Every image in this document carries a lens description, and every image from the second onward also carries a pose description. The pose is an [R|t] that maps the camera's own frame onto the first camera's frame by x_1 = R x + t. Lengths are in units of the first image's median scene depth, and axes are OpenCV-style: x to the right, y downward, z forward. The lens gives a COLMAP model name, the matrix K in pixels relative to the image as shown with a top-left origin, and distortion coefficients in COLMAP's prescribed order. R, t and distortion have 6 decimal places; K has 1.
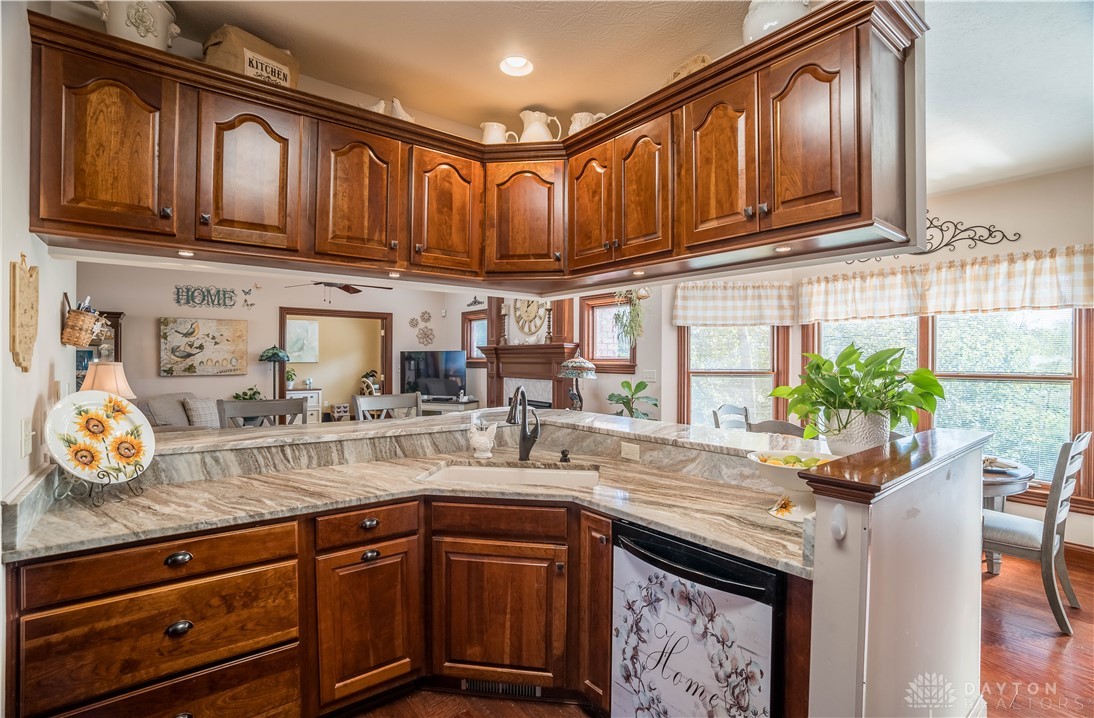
lens RADIAL K [[507.4, 0, 538.9], [0, 507.4, 357.4], [0, 0, 1]] dist [0.015353, 0.001391]
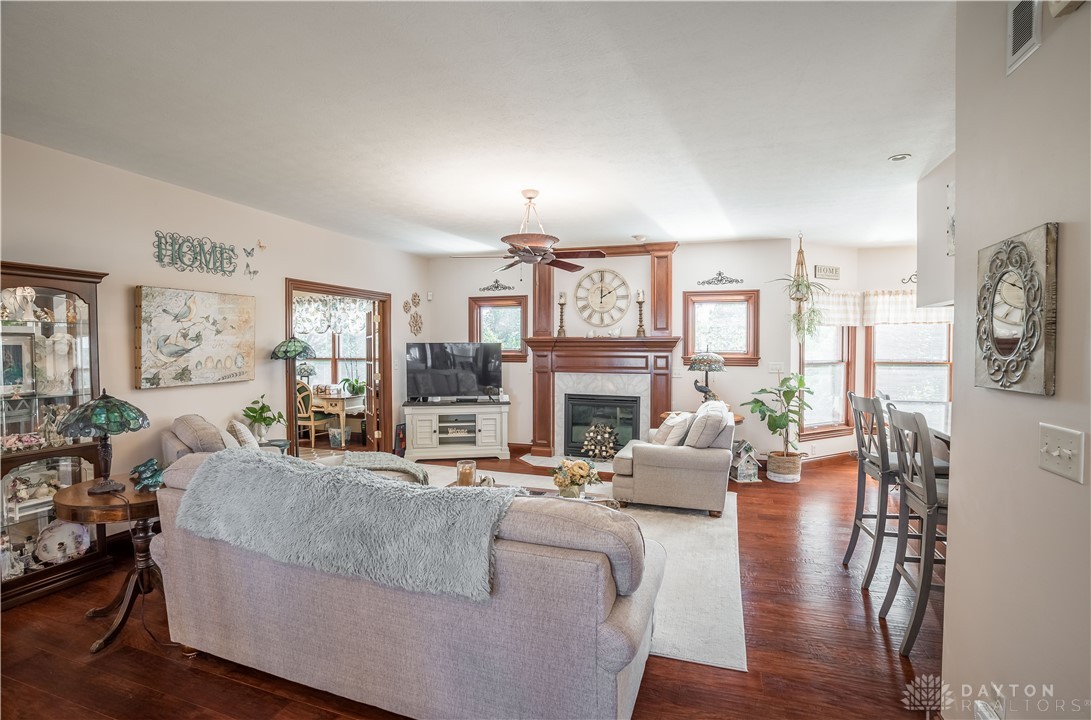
lens RADIAL K [[508.9, 0, 530.3], [0, 508.9, 357.6], [0, 0, 1]] dist [-0.031627, 0.010209]
pose [[0.829467, -0.016119, 0.558324, -0.667904], [0.001296, 0.999636, 0.026935, -0.012413], [-0.558555, -0.021618, 0.829186, 0.286689]]
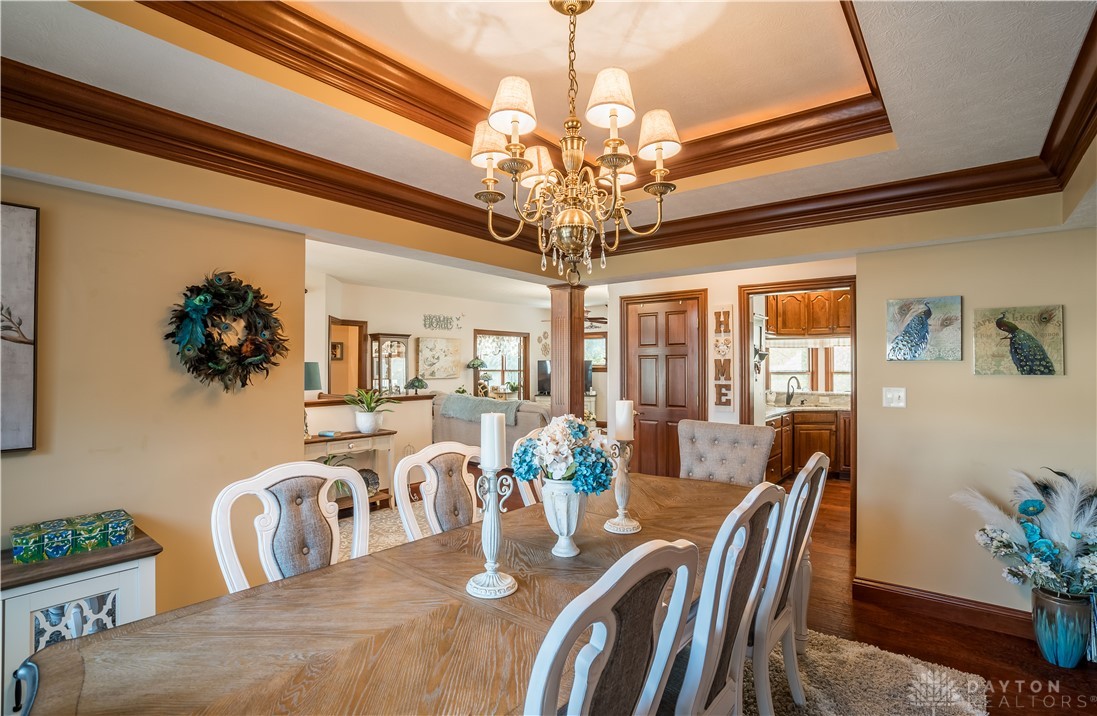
lens RADIAL K [[528.4, 0, 553.1], [0, 528.4, 356.4], [0, 0, 1]] dist [-0.023080, 0.005693]
pose [[0.963998, -0.000010, 0.265909, -0.743673], [0.004111, 0.999881, -0.014869, -0.002012], [-0.265878, 0.015427, 0.963883, -0.492672]]
